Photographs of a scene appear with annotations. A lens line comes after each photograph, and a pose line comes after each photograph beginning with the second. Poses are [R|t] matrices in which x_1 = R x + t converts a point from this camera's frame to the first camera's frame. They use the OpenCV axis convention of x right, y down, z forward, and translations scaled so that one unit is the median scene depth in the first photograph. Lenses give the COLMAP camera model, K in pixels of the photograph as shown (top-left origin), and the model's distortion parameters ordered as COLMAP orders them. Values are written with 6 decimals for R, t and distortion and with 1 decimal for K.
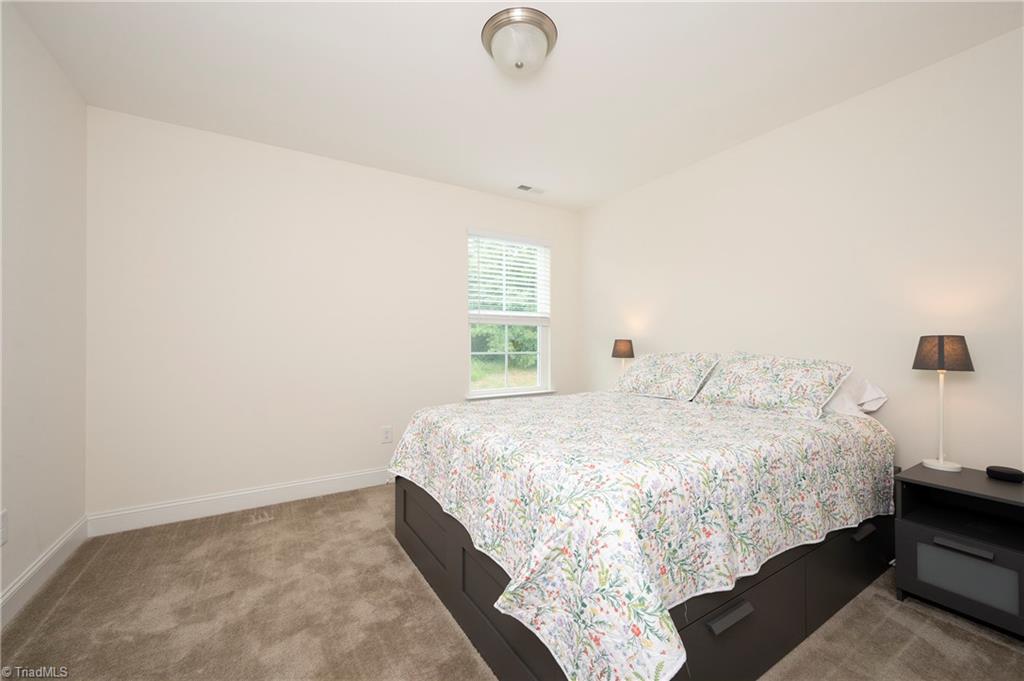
lens RADIAL K [[403.8, 0, 511.8], [0, 403.8, 335.9], [0, 0, 1]] dist [-0.000980, -0.000139]
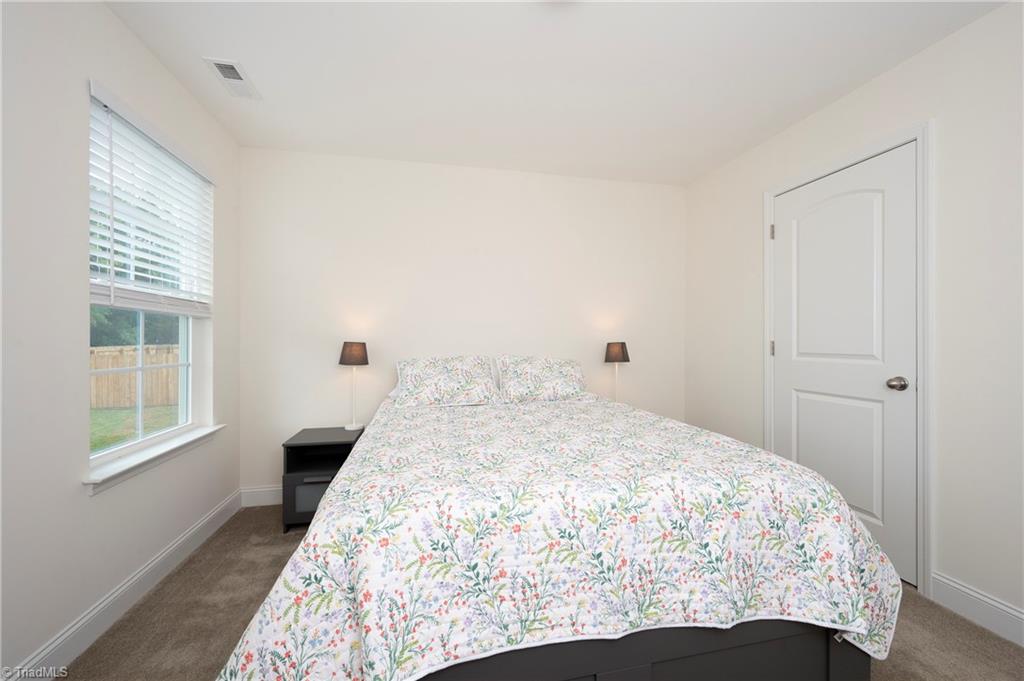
lens RADIAL K [[403.8, 0, 511.8], [0, 403.8, 335.9], [0, 0, 1]] dist [-0.000980, -0.000139]
pose [[0.323171, 0.024506, 0.946023, -0.582082], [-0.017645, 0.999647, -0.019867, 0.012043], [-0.946176, -0.010272, 0.323489, 0.724801]]
